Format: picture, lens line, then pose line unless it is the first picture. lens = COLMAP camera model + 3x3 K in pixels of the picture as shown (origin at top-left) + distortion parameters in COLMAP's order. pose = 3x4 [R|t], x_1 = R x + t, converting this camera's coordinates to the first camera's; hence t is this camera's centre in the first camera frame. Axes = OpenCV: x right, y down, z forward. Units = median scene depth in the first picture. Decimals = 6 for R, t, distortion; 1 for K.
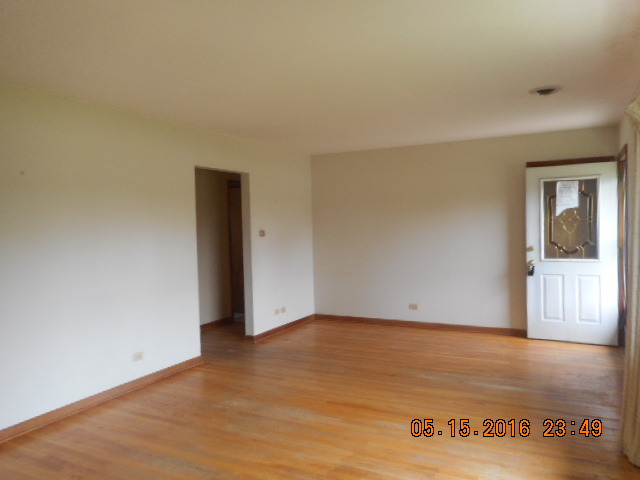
lens RADIAL K [[476.5, 0, 320.0], [0, 476.5, 240.0], [0, 0, 1]] dist [0.002961, -0.000799]
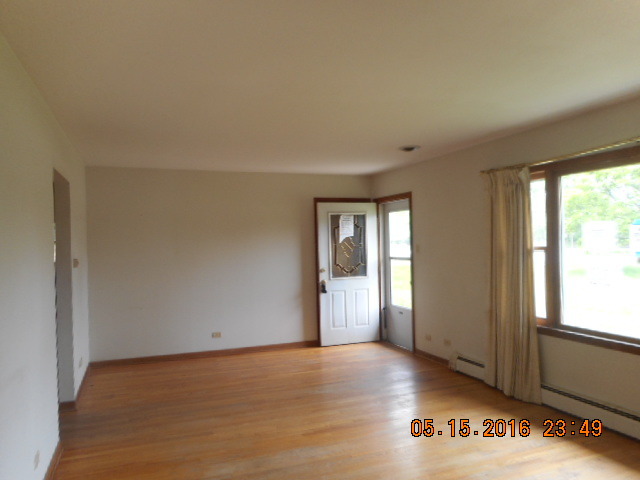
lens RADIAL K [[476.5, 0, 320.0], [0, 476.5, 240.0], [0, 0, 1]] dist [0.002961, -0.000799]
pose [[0.671707, 0.008608, 0.740767, -0.456439], [0.032656, 0.998616, -0.041216, -0.008546], [-0.740097, 0.051876, 0.670496, 0.207660]]
